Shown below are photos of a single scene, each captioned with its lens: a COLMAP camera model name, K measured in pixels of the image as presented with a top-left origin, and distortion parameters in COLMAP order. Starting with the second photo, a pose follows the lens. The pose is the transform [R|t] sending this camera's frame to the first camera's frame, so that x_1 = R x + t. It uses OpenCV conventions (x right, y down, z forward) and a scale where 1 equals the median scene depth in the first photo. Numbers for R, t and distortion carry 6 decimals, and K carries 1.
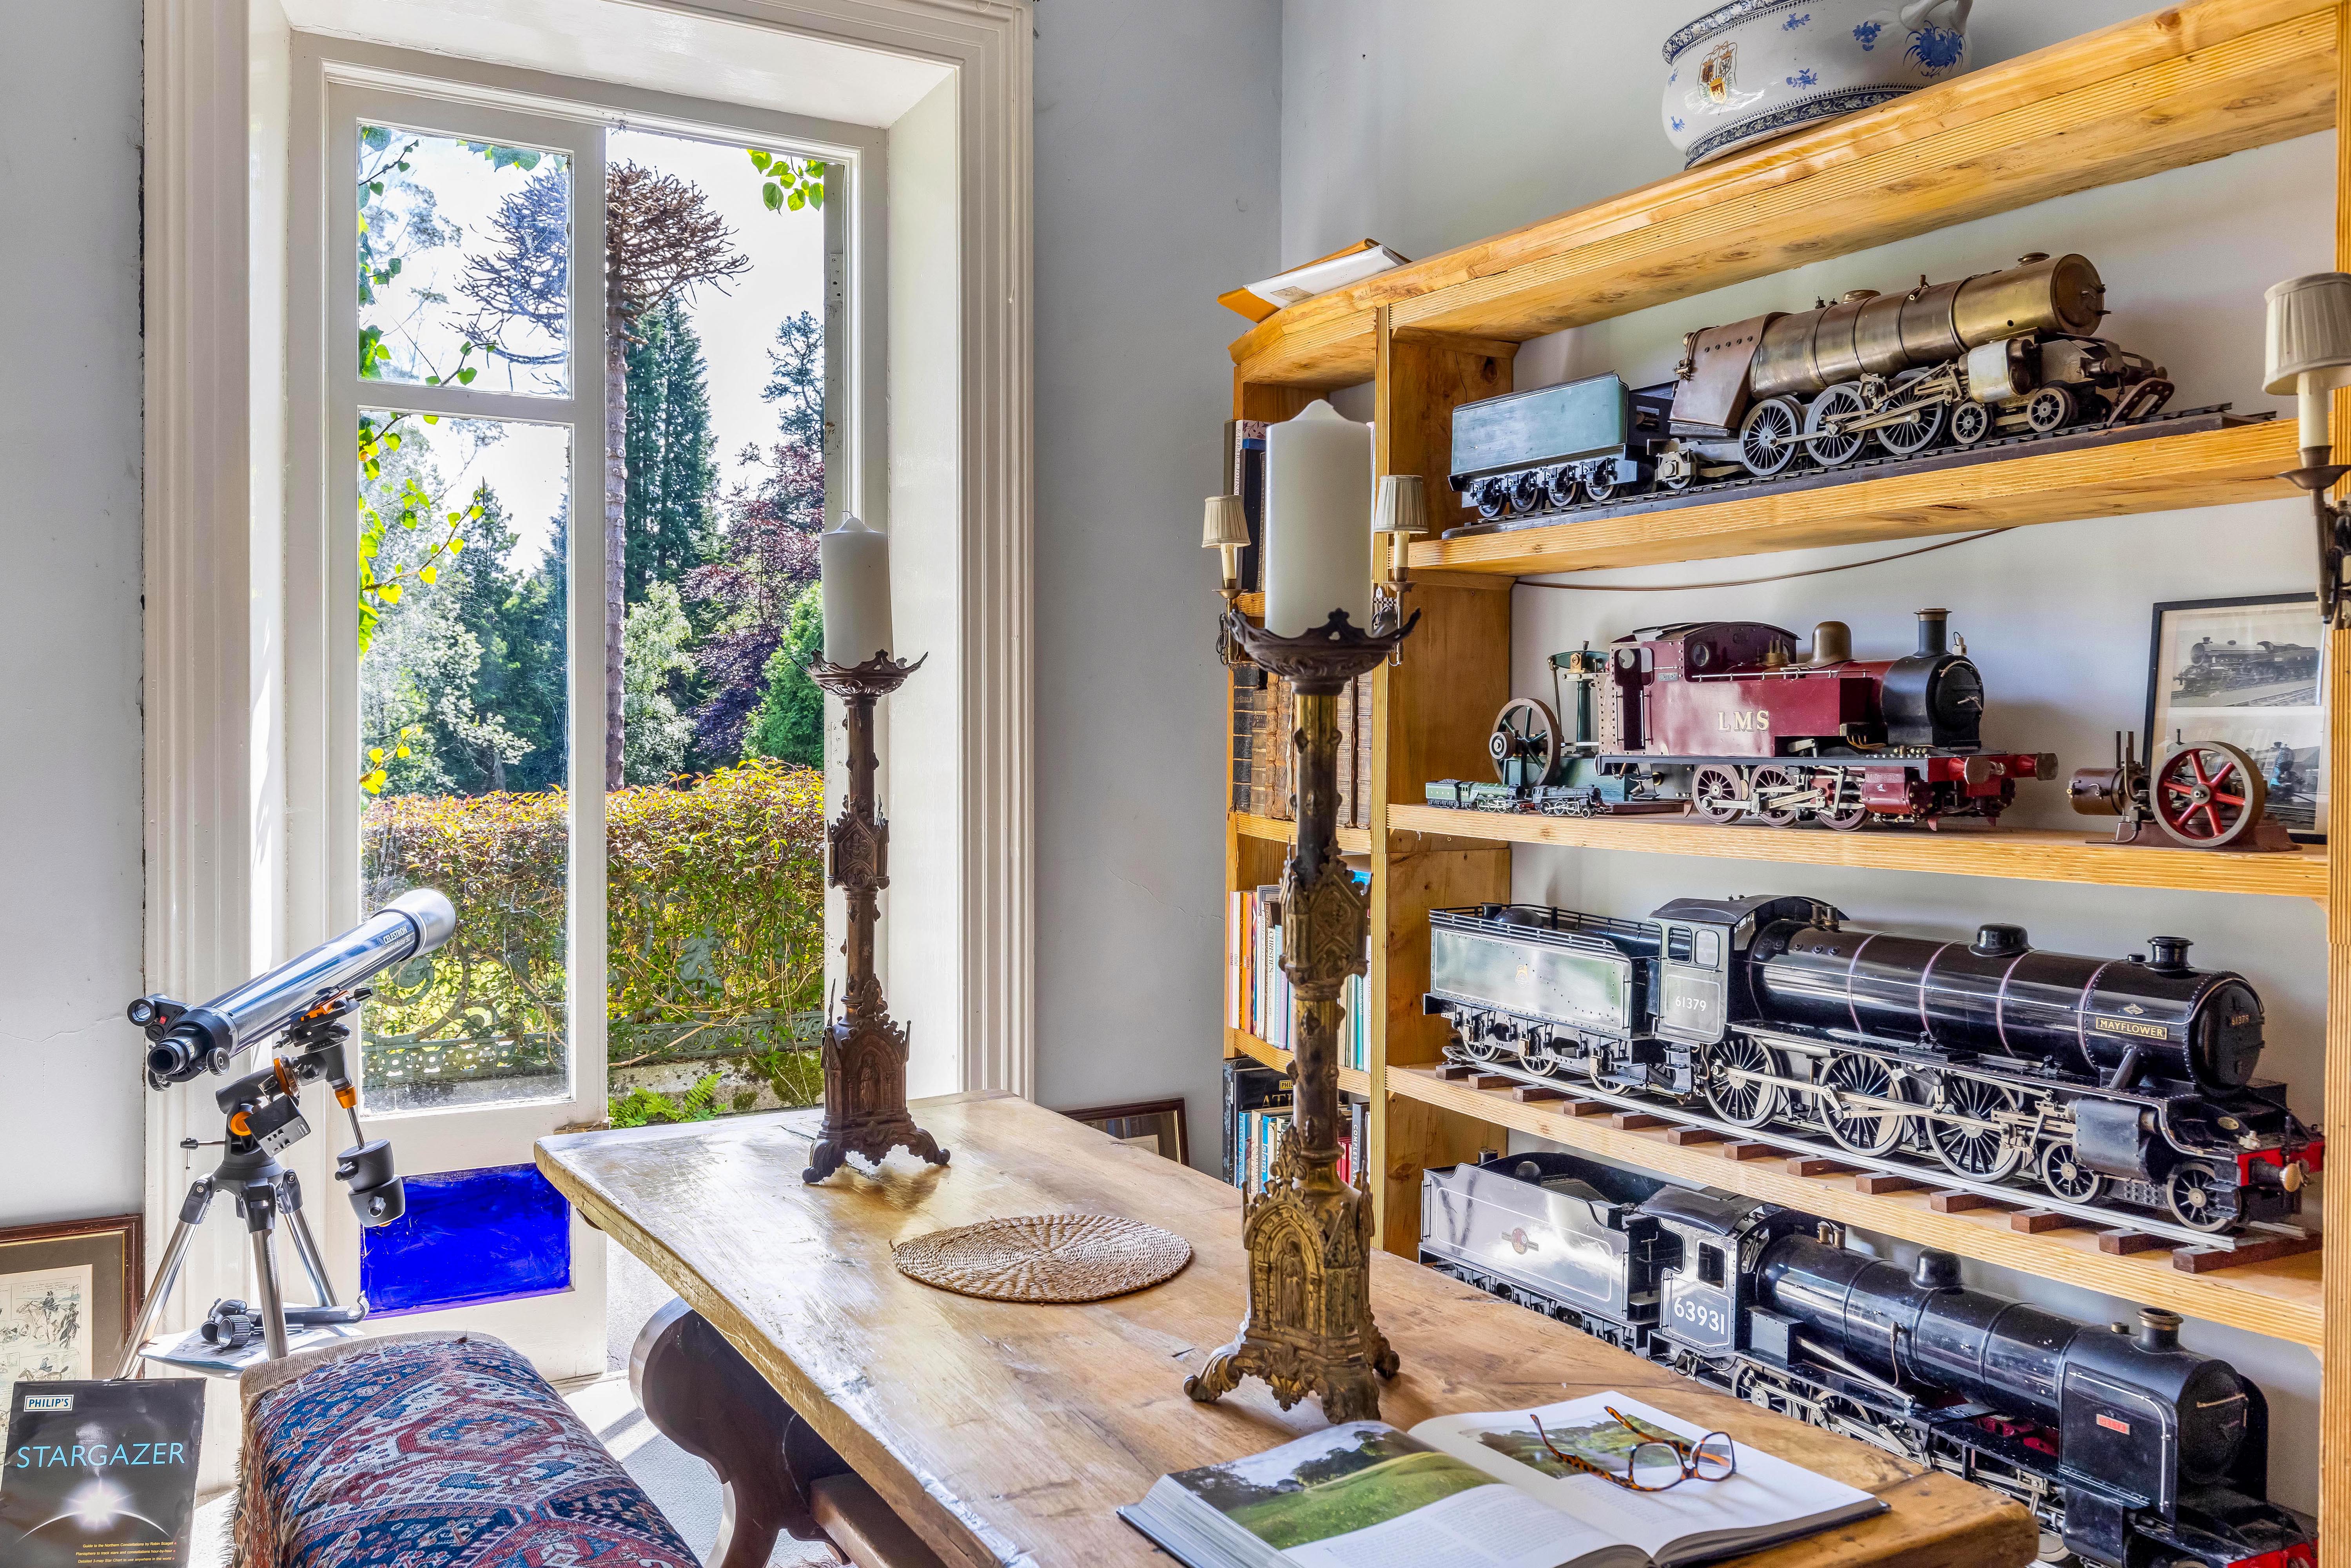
lens RADIAL K [[1841.4, 0, 1184.6], [0, 1841.4, 763.1], [0, 0, 1]] dist [-0.006293, -0.004613]
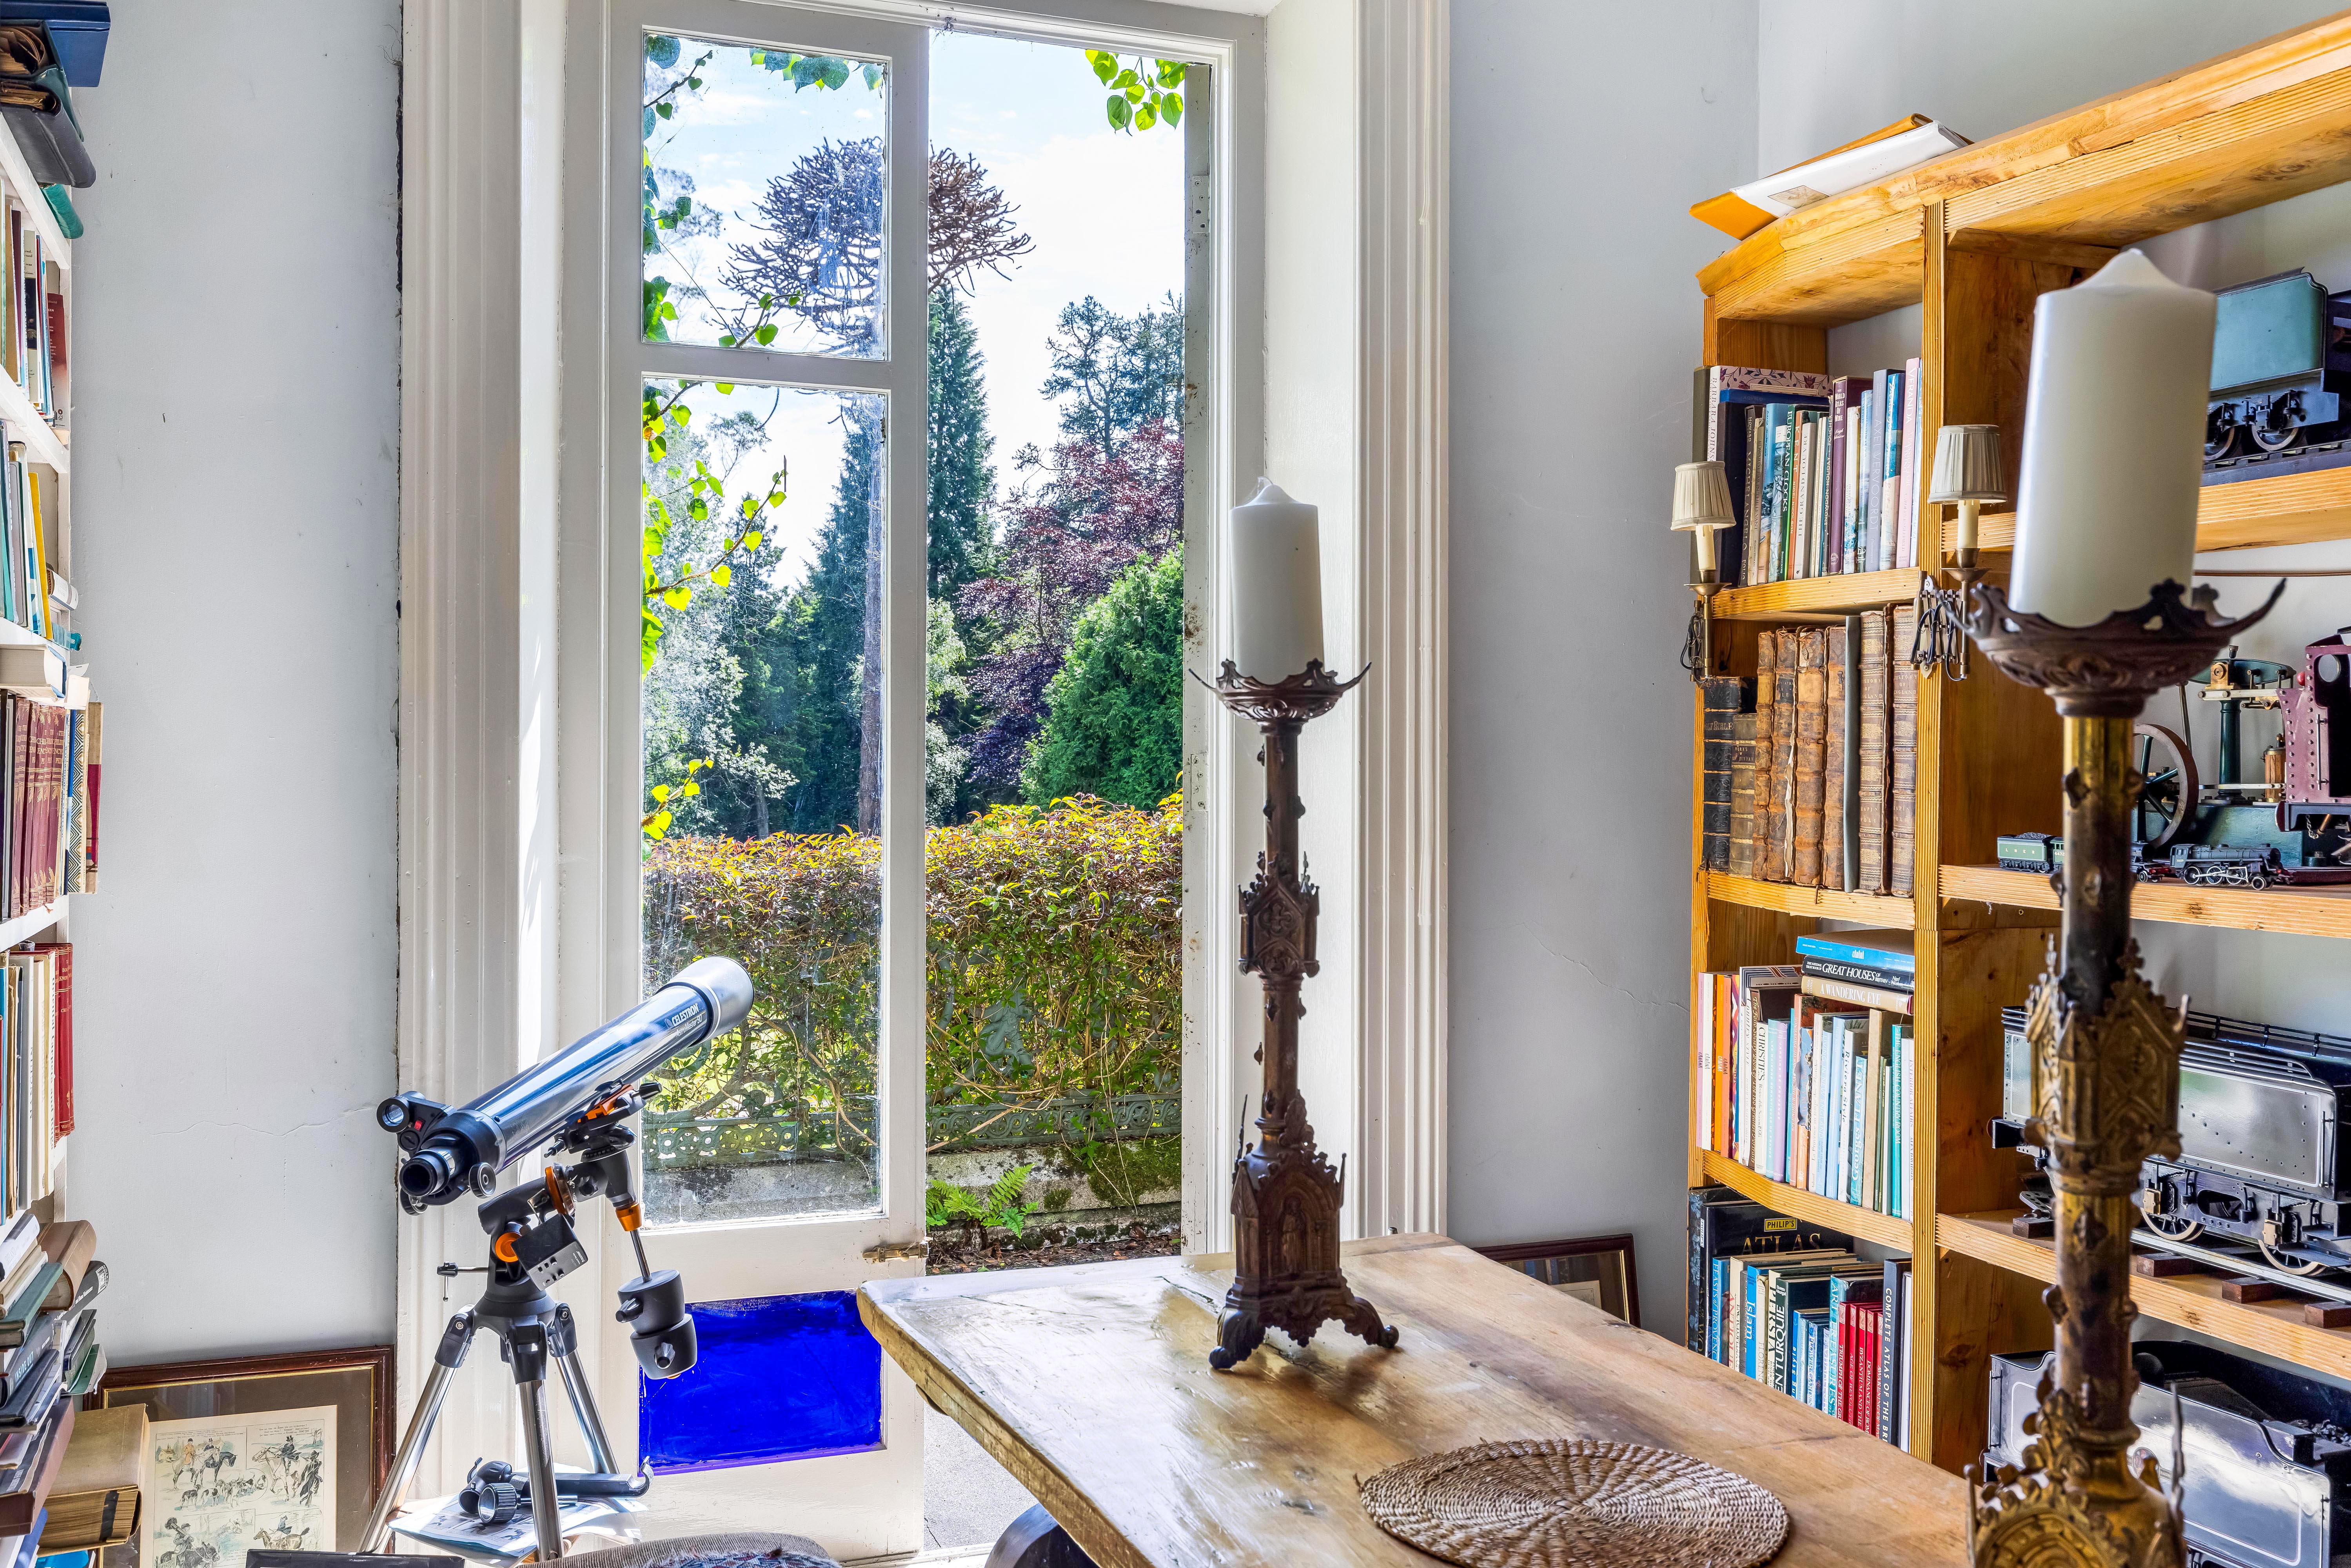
lens RADIAL K [[2052.0, 0, 1168.8], [0, 2052.0, 795.7], [0, 0, 1]] dist [0.002419, -0.019460]
pose [[0.987471, 0.004817, -0.157726, -0.067454], [-0.005017, 0.999987, -0.000873, -0.003686], [0.157719, 0.001653, 0.987483, 0.122376]]
